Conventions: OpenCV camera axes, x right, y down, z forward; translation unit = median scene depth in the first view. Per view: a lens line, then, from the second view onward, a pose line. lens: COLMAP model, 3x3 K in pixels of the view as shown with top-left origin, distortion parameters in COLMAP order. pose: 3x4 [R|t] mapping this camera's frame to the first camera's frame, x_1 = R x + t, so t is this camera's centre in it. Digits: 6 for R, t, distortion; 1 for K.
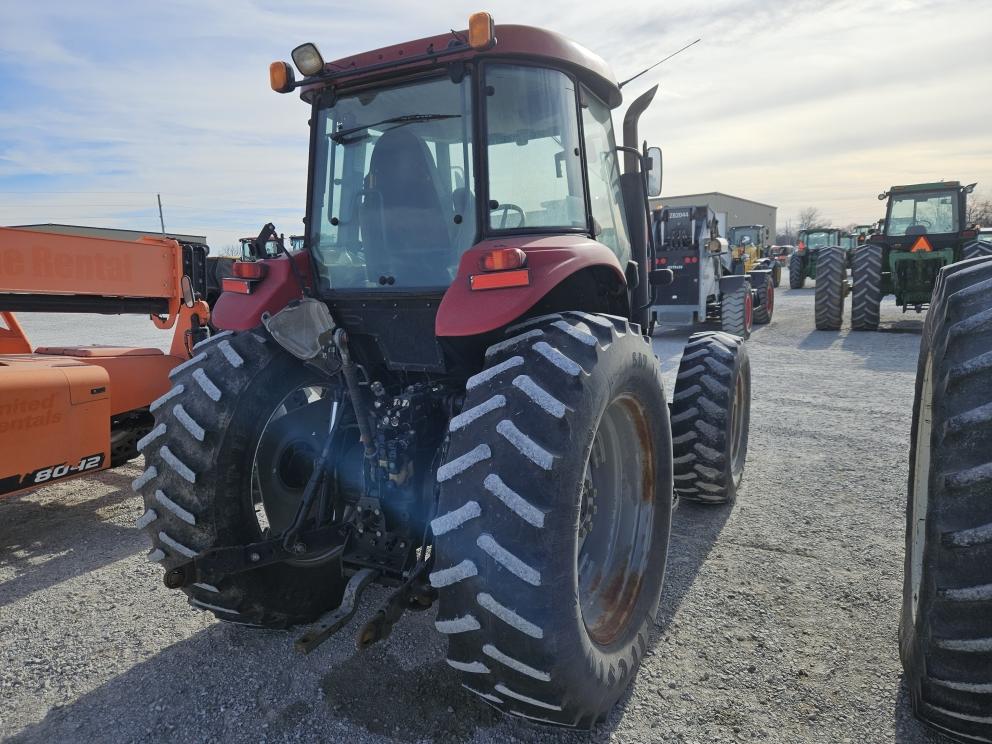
lens RADIAL K [[670.1, 0, 498.6], [0, 670.1, 365.9], [0, 0, 1]] dist [0.054905, -0.045373]
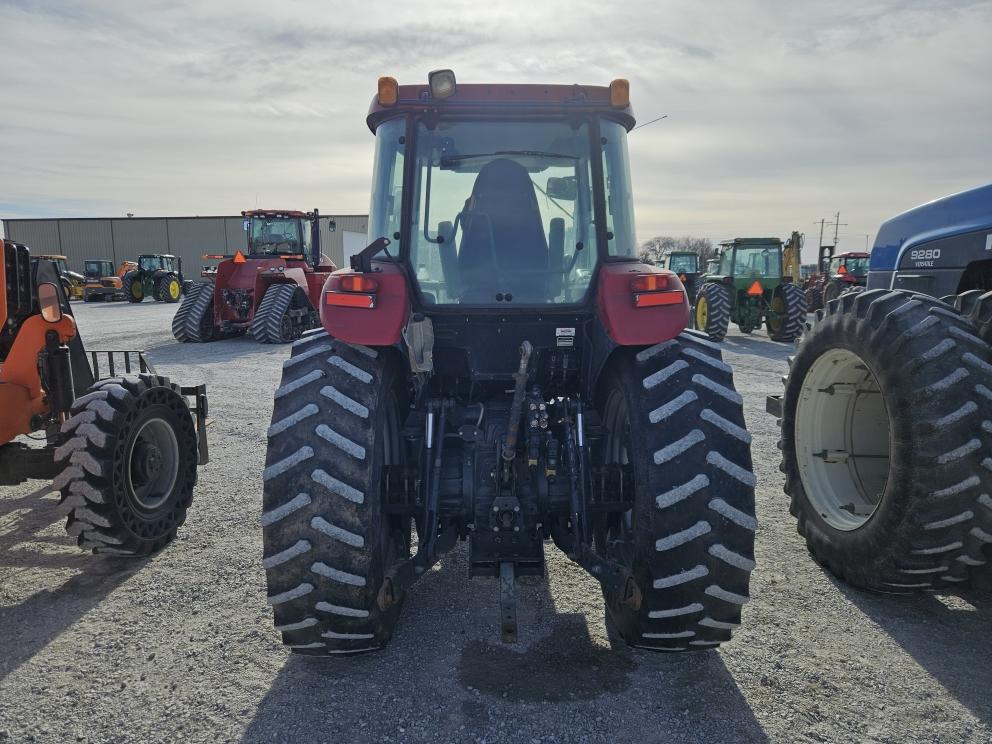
lens RADIAL K [[670.1, 0, 502.8], [0, 670.1, 369.3], [0, 0, 1]] dist [0.054905, -0.045373]
pose [[0.861024, -0.034326, 0.507405, -0.600031], [0.043028, 0.999059, -0.005428, -0.003303], [-0.506742, 0.026506, 0.861690, 0.053186]]
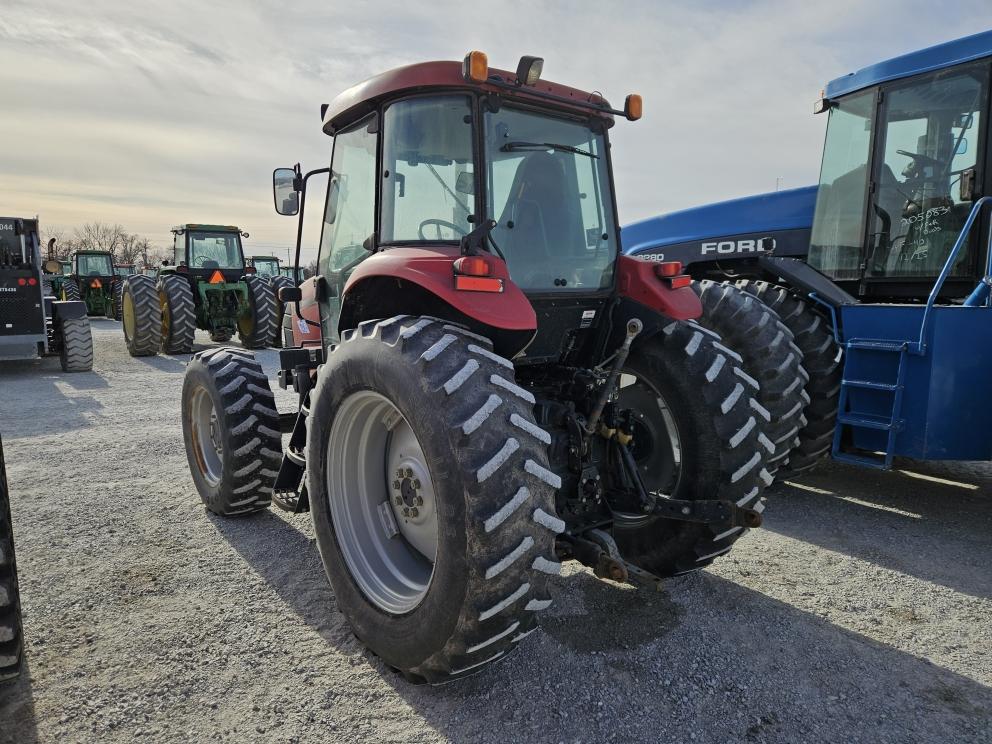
lens RADIAL K [[670.1, 0, 483.1], [0, 670.1, 371.0], [0, 0, 1]] dist [0.054905, -0.045373]
pose [[0.372233, -0.084254, 0.924307, -1.068553], [0.124633, 0.991389, 0.040177, -0.032321], [-0.919733, 0.100244, 0.379529, 0.579210]]
